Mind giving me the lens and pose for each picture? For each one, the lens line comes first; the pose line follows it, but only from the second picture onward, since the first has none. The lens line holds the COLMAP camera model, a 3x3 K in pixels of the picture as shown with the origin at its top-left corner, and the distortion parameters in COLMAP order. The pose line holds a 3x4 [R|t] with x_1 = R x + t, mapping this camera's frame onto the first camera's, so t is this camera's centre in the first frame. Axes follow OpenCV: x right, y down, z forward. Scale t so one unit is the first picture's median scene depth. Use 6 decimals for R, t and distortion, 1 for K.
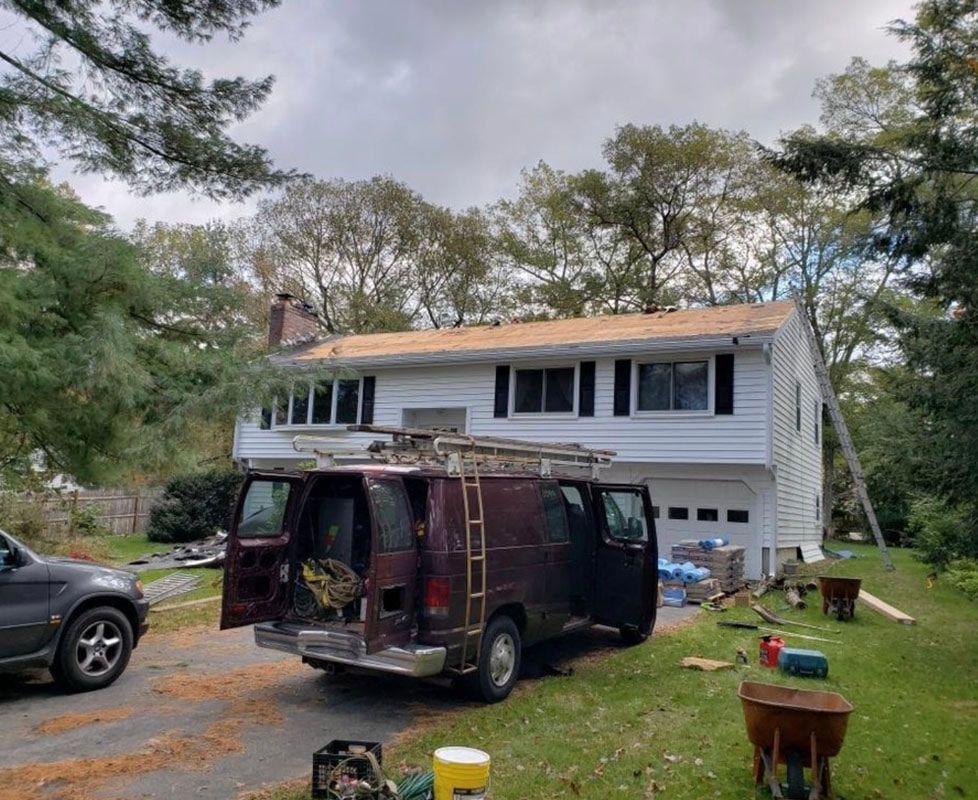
lens RADIAL K [[799.8, 0, 489.0], [0, 799.8, 400.0], [0, 0, 1]] dist [0.059866, -0.004433]
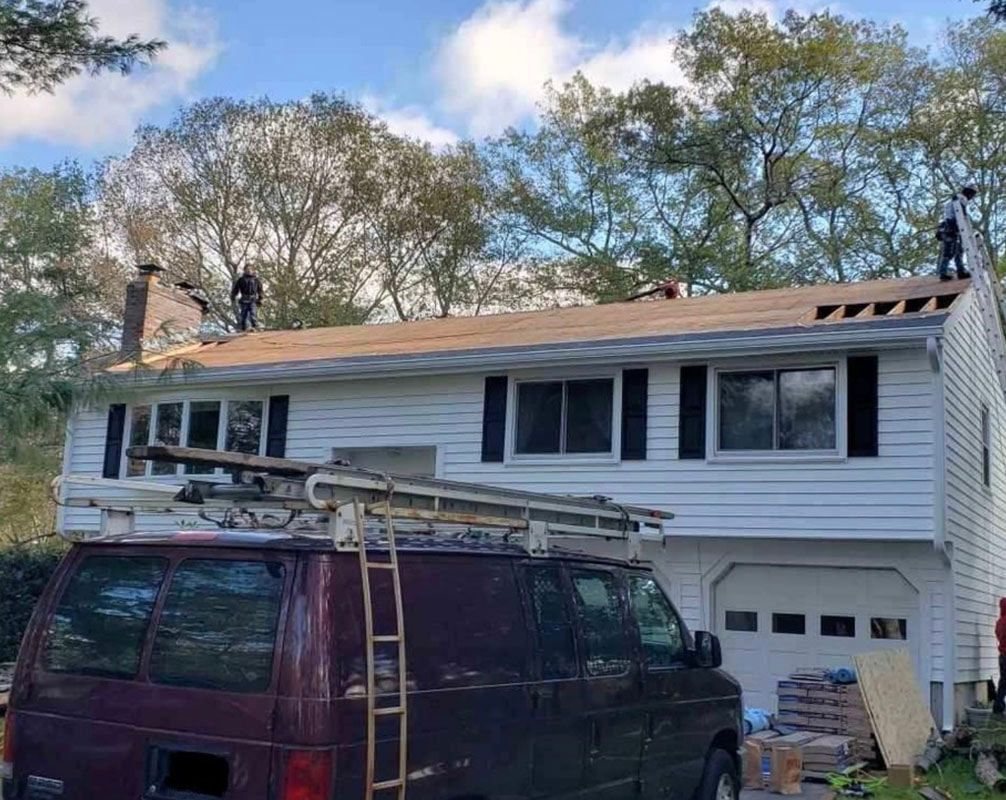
lens RADIAL K [[1179.7, 0, 503.0], [0, 1179.7, 400.0], [0, 0, 1]] dist [0.076037, -0.035578]
pose [[0.999974, 0.002229, -0.006846, 0.018581], [-0.002532, 0.999000, -0.044640, 0.009763], [0.006740, 0.044656, 0.998980, 0.069318]]
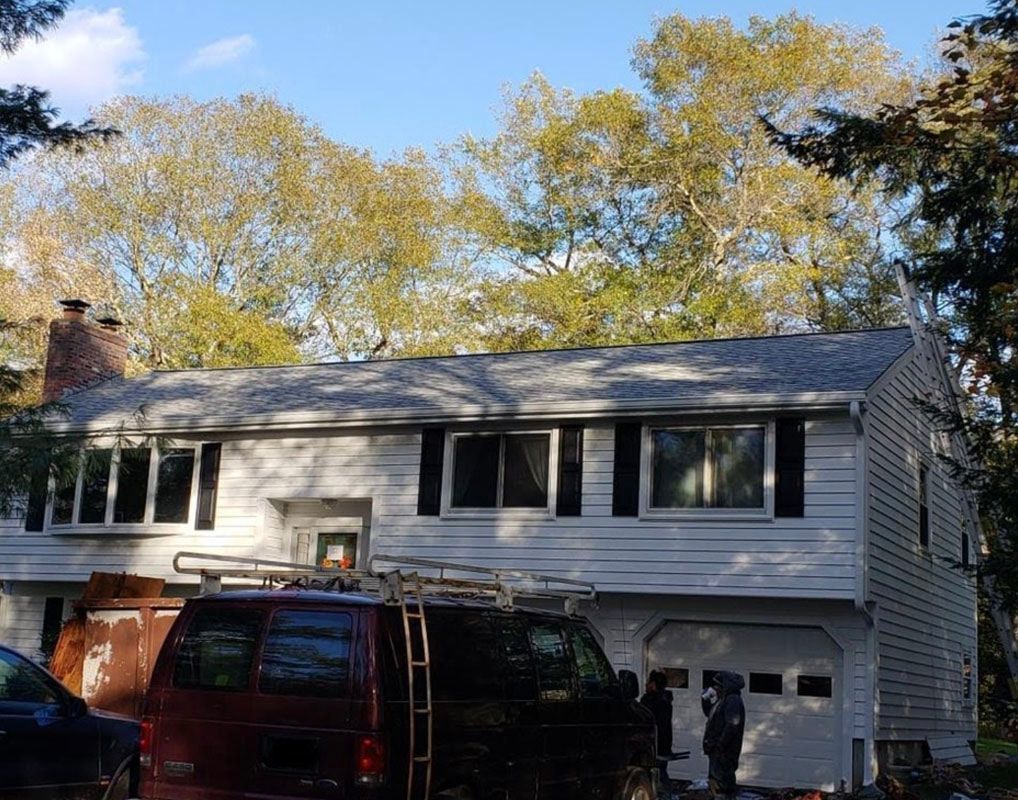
lens RADIAL K [[1552.0, 0, 508.8], [0, 1552.0, 372.3], [0, 0, 1]] dist [0.139604, -0.063880]
pose [[0.999703, 0.014229, 0.019792, 0.033133], [-0.012880, 0.997692, -0.066675, -0.005804], [-0.020695, 0.066401, 0.997578, -0.114193]]
